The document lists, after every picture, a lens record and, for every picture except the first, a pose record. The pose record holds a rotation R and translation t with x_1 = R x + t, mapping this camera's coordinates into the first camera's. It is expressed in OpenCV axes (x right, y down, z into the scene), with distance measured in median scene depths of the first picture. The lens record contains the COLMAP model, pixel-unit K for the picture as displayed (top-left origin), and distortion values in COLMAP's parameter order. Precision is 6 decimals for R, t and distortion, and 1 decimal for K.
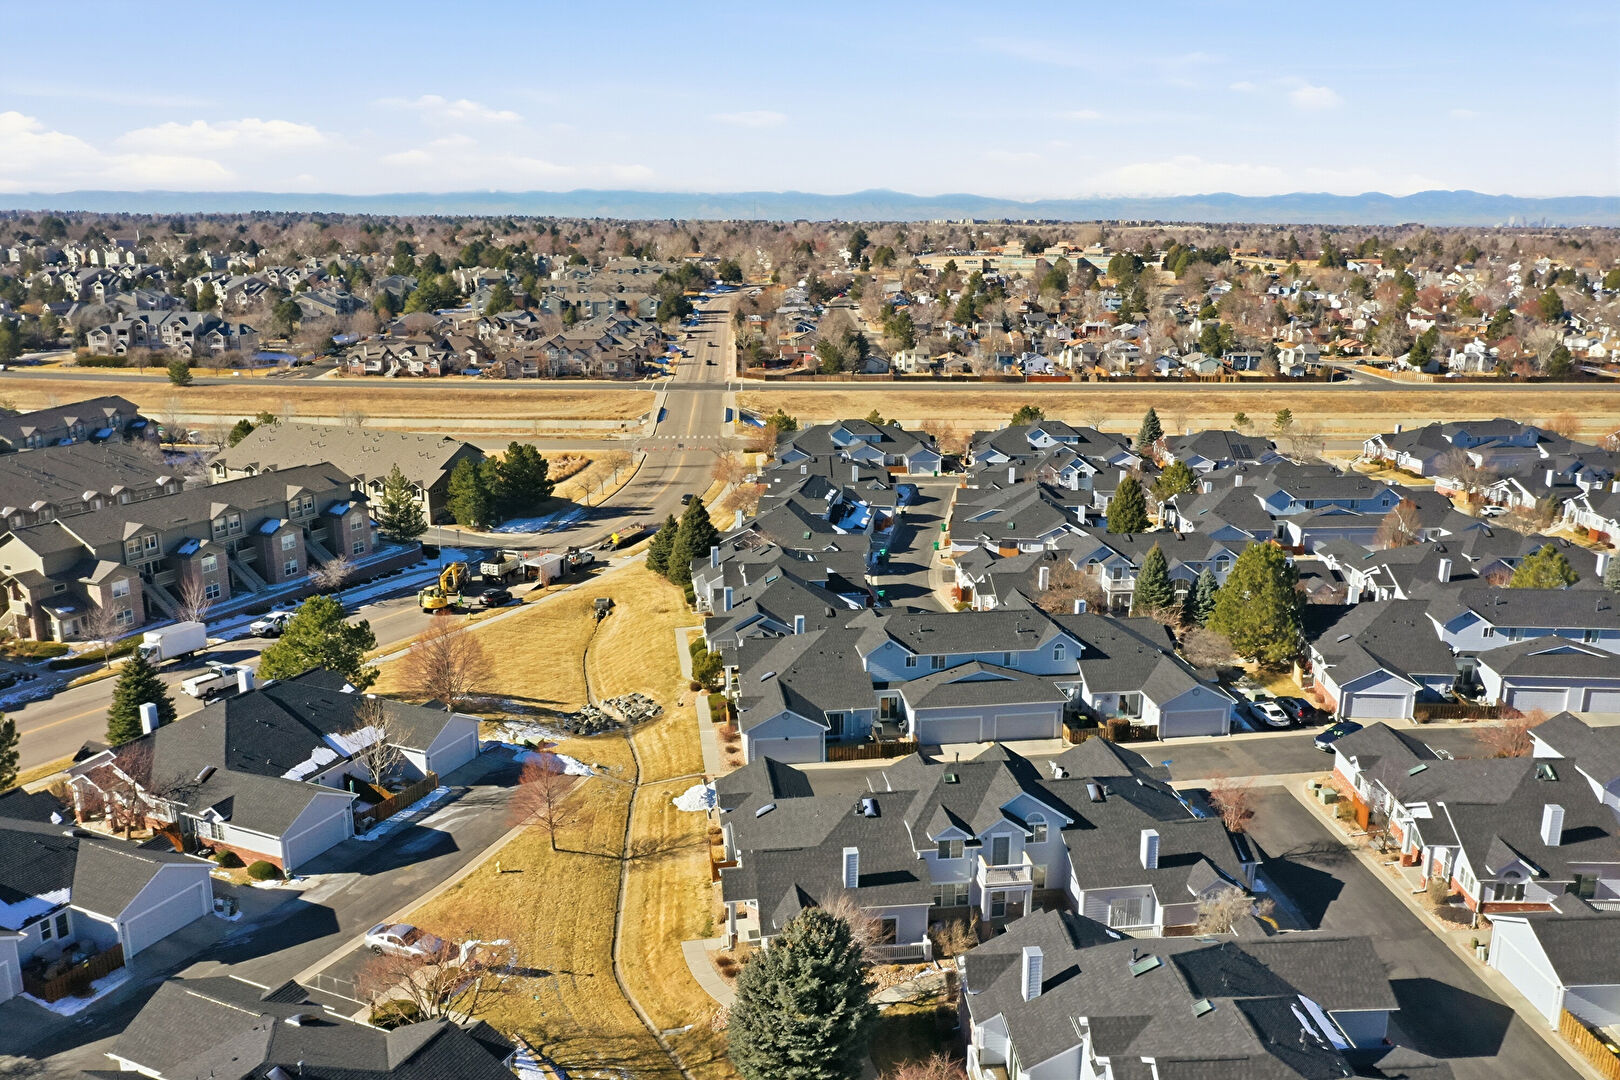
lens RADIAL K [[1283.8, 0, 810.0], [0, 1283.8, 540.0], [0, 0, 1]] dist [0.000561, 0.003020]
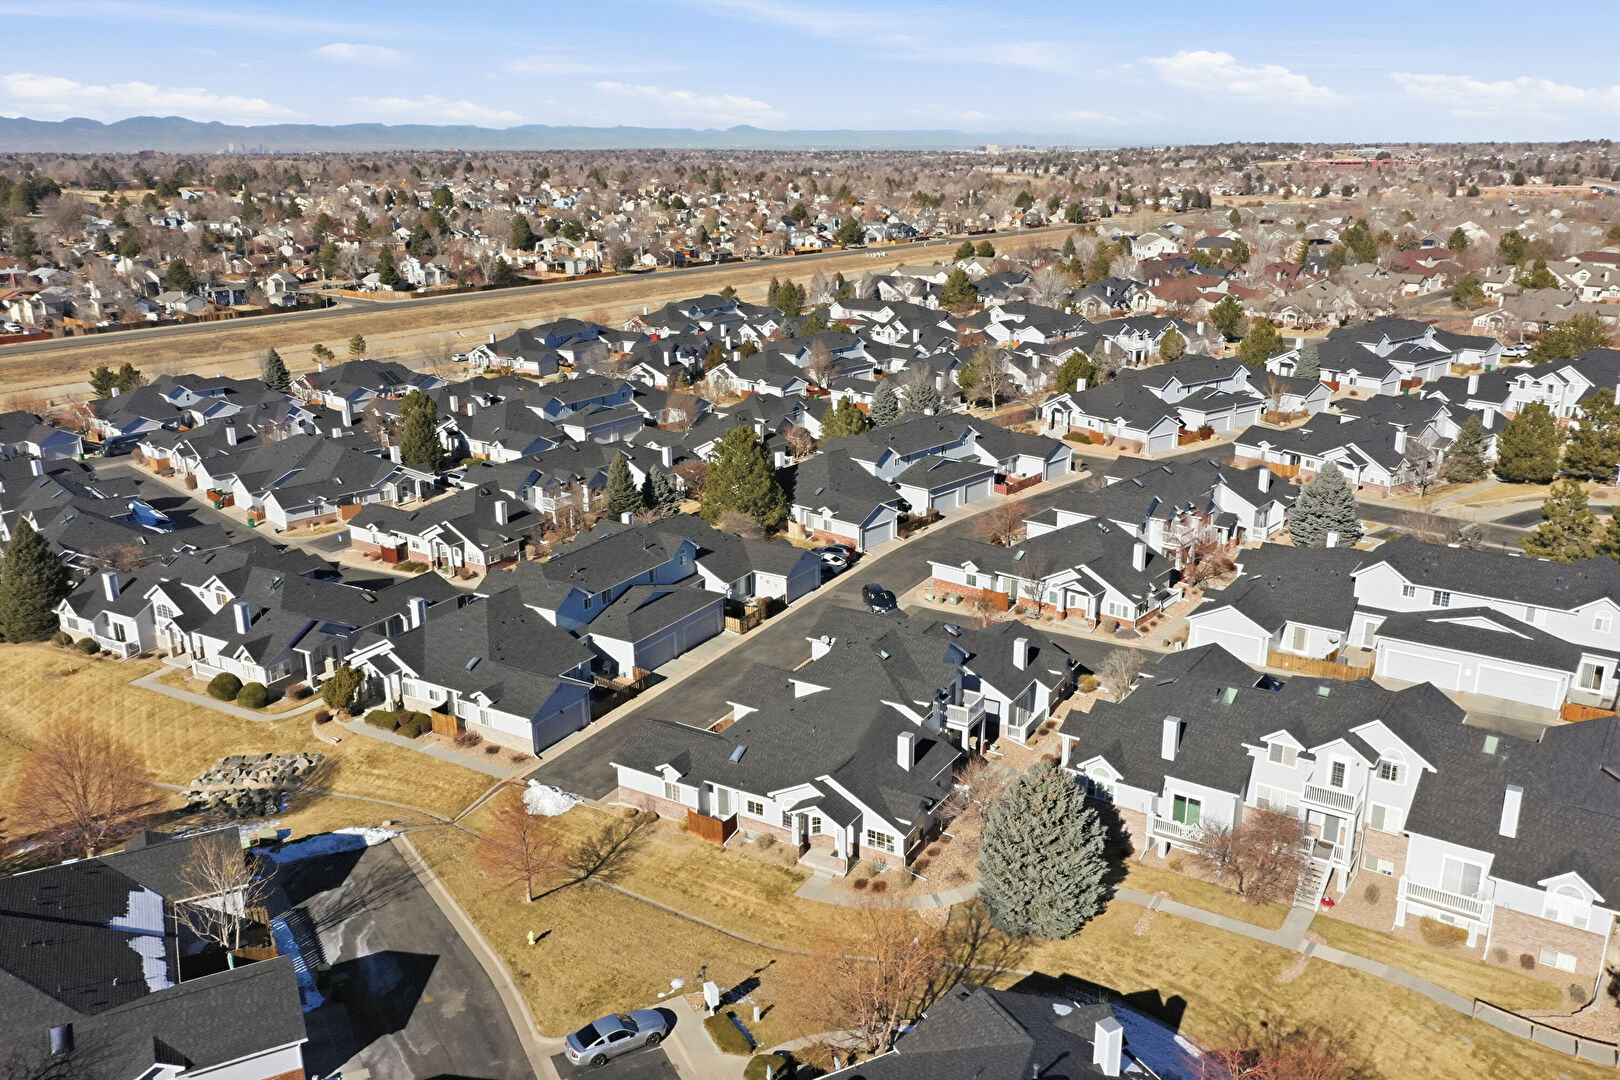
lens RADIAL K [[1283.8, 0, 810.0], [0, 1283.8, 540.0], [0, 0, 1]] dist [0.000561, 0.003020]
pose [[0.619599, -0.237124, 0.748244, -0.277199], [0.197513, 0.969703, 0.143751, -0.029891], [-0.759661, 0.058720, 0.647663, 0.129643]]
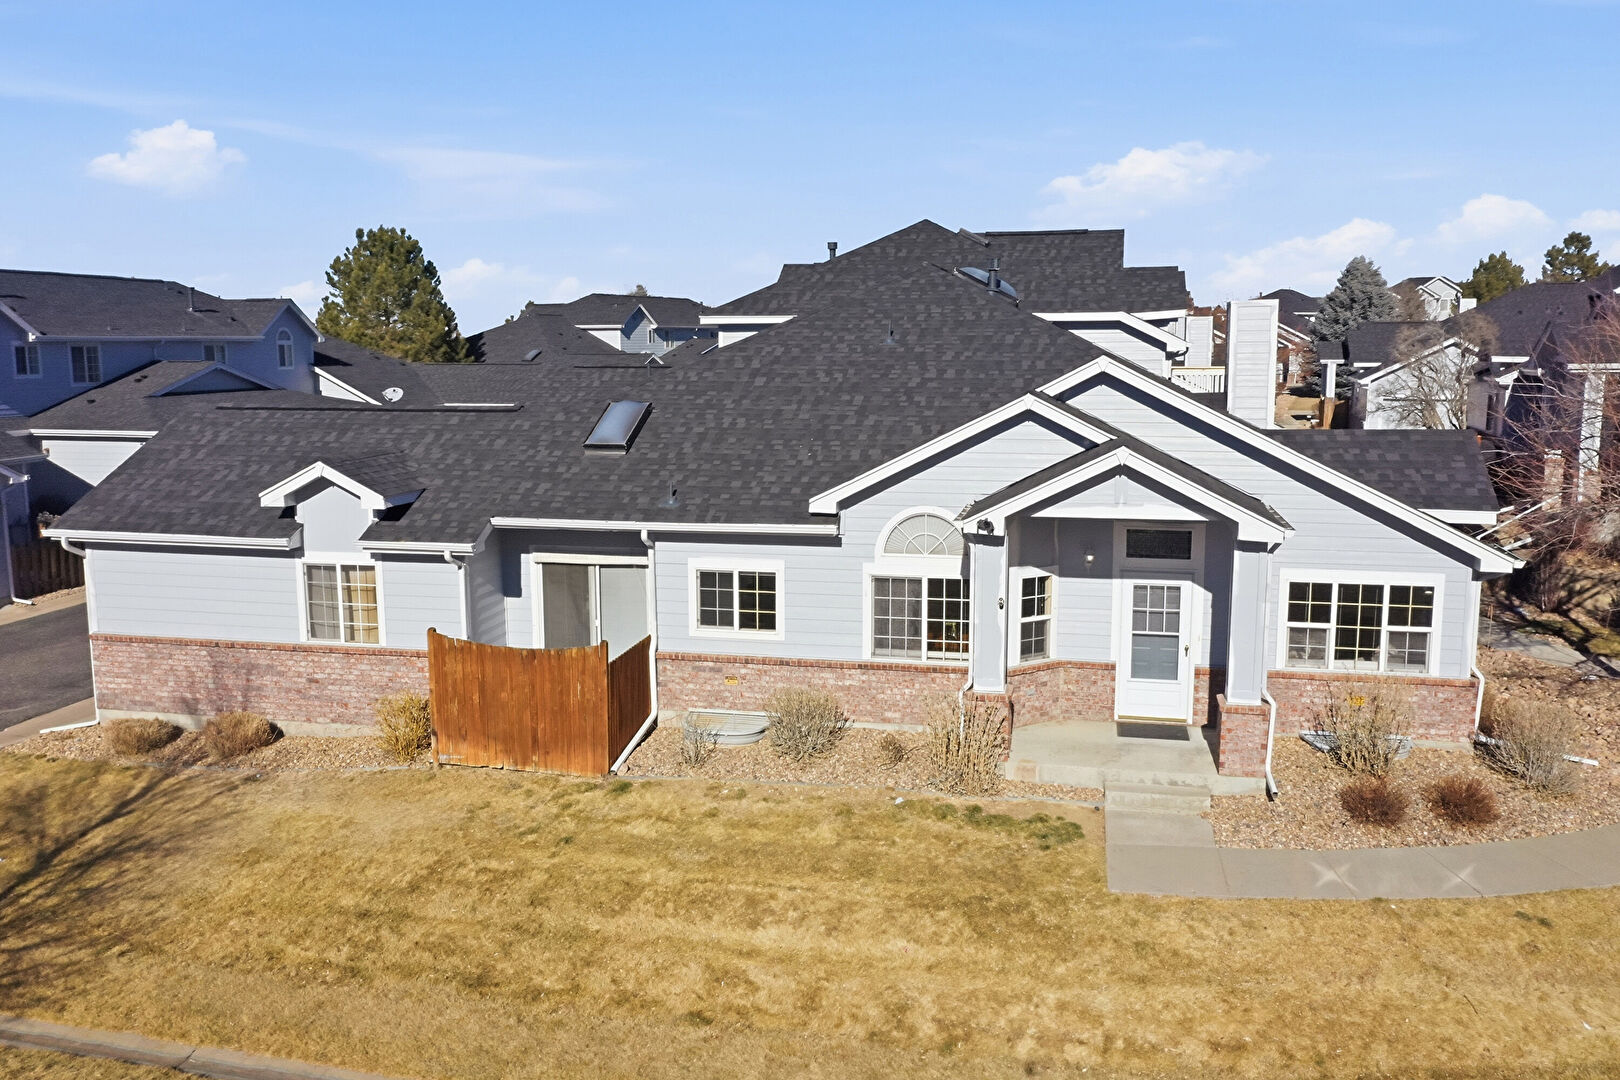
lens RADIAL K [[1334.1, 0, 836.1], [0, 1334.1, 536.5], [0, 0, 1]] dist [-0.023440, 0.004767]
pose [[0.330719, -0.141993, 0.932986, -0.103013], [0.226893, 0.971582, 0.067440, 0.089989], [-0.916048, 0.189384, 0.353538, 0.354116]]
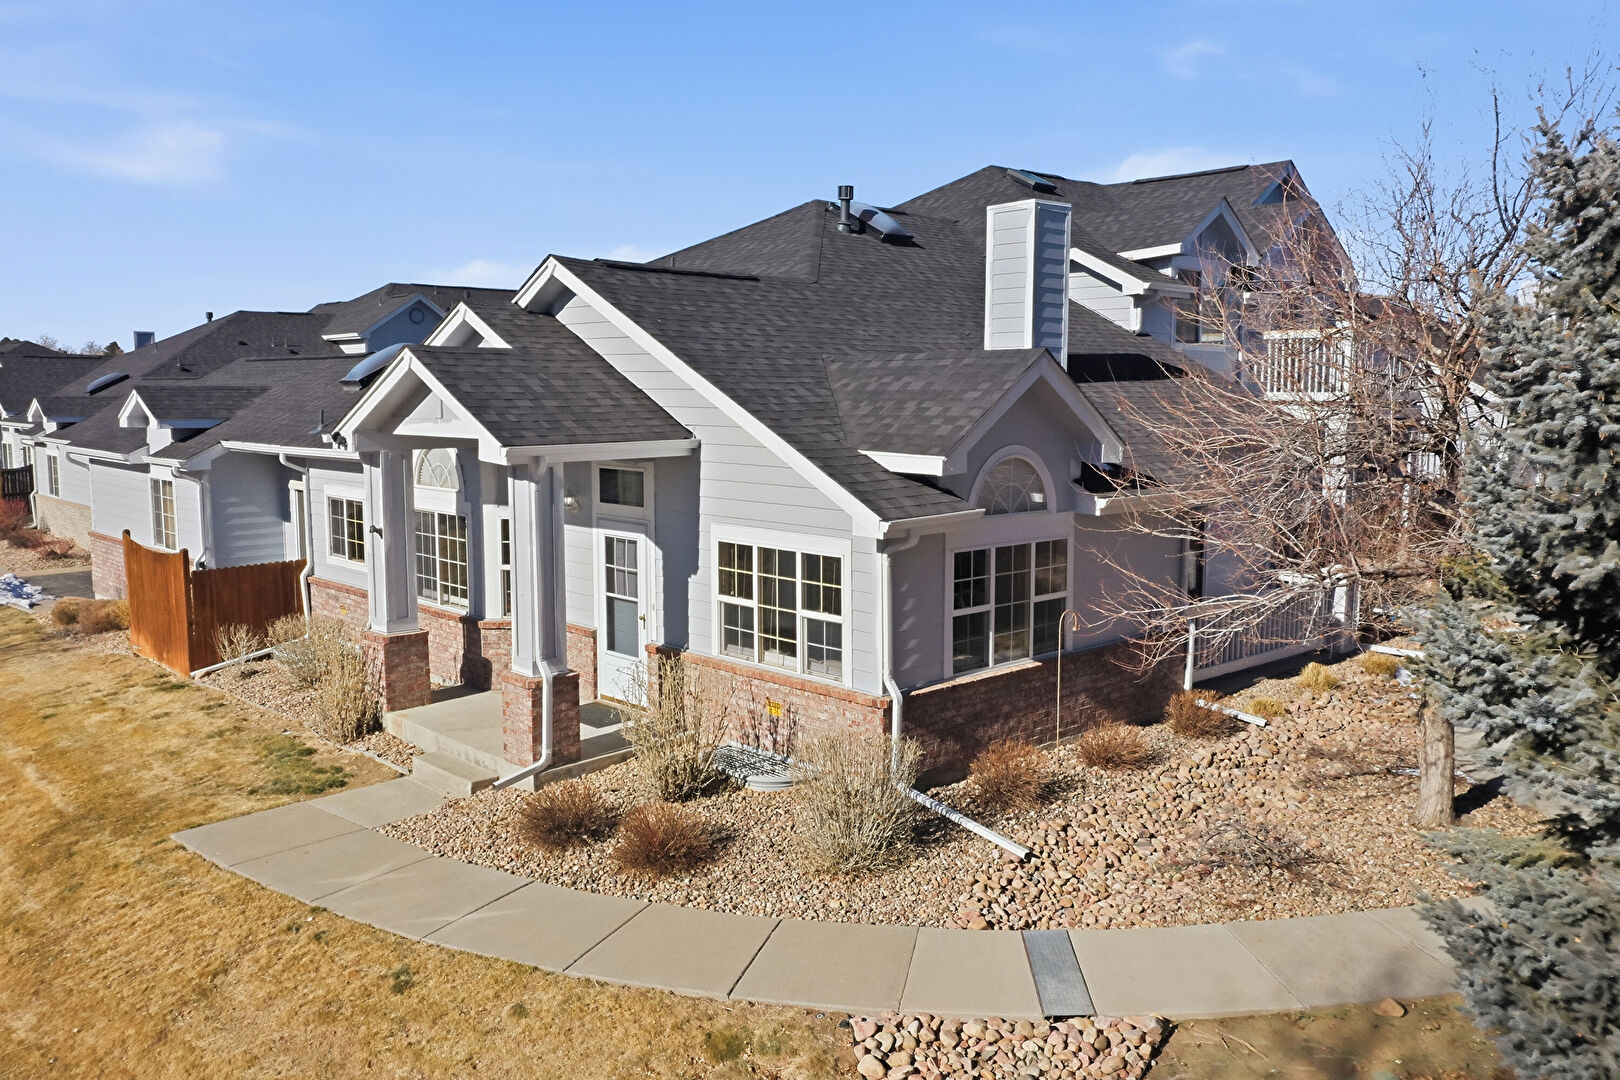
lens RADIAL K [[1334.1, 0, 836.1], [0, 1334.1, 536.5], [0, 0, 1]] dist [-0.023440, 0.004767]
pose [[0.803953, -0.068830, 0.590696, -0.047785], [0.141907, 0.986790, -0.078156, 0.110964], [-0.577513, 0.146658, 0.803100, 0.302206]]
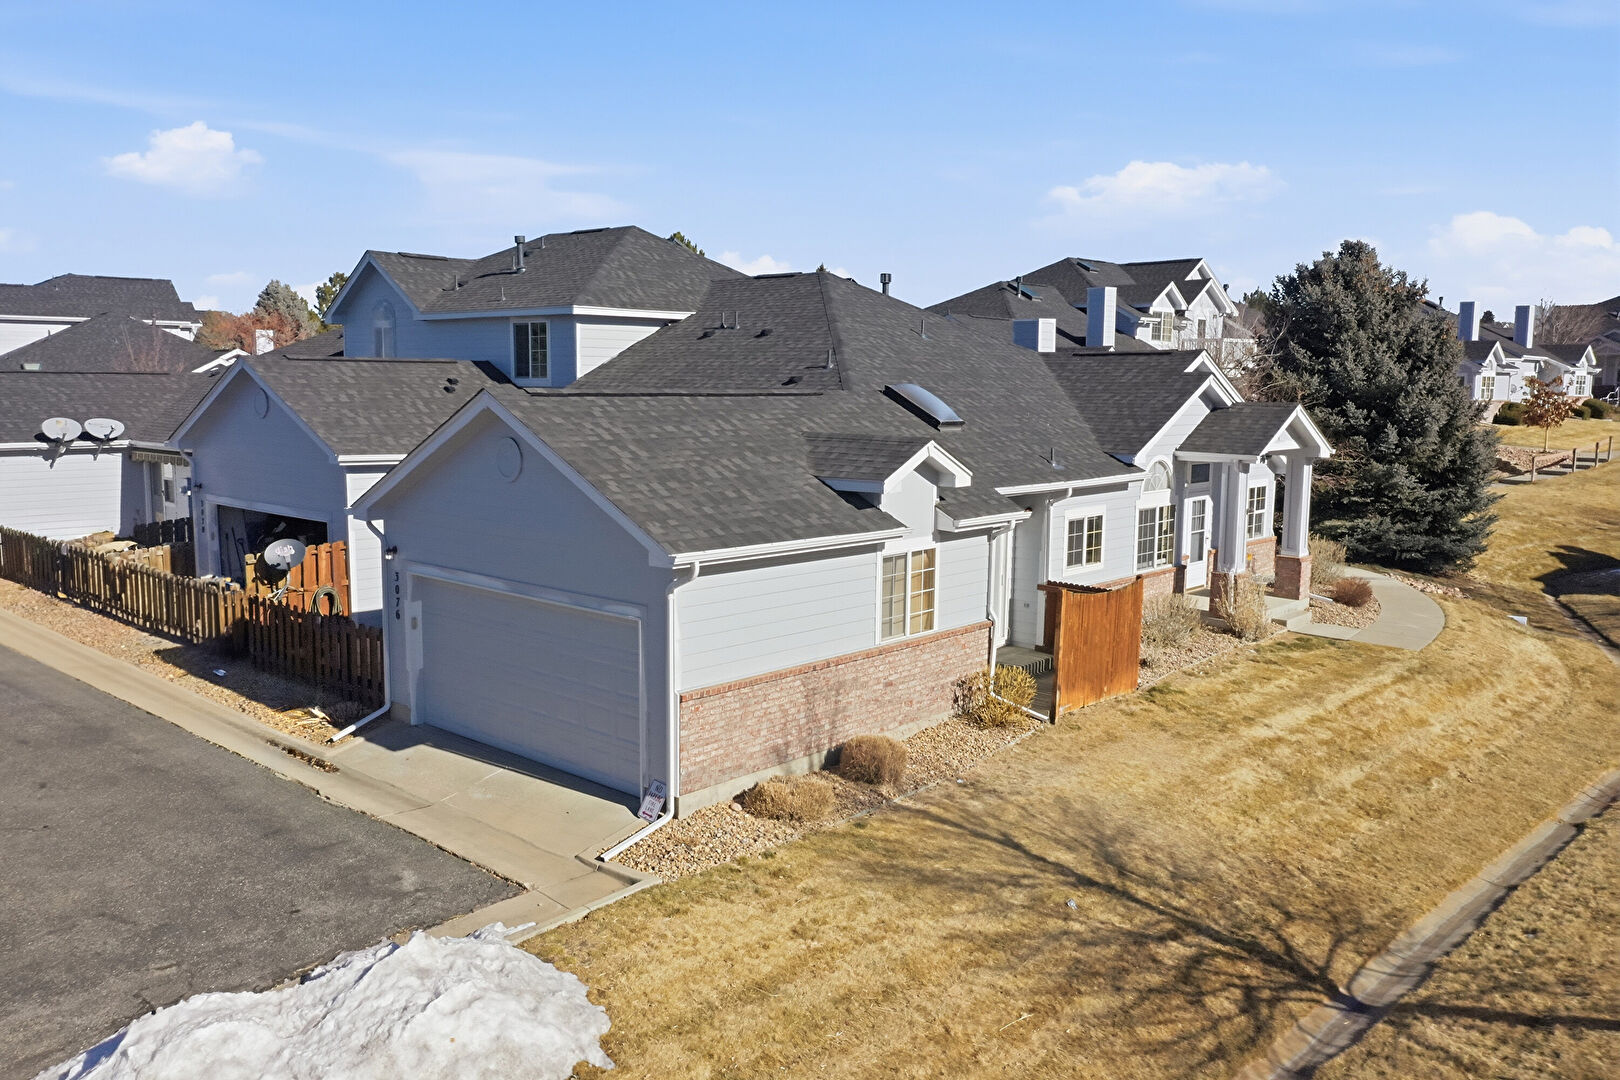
lens RADIAL K [[1283.8, 0, 810.0], [0, 1283.8, 540.0], [0, 0, 1]] dist [0.000561, 0.003020]
pose [[-0.649035, -0.099659, 0.754203, -0.087283], [0.173494, 0.945868, 0.274287, 0.065293], [-0.740711, 0.308871, -0.596612, 0.474032]]
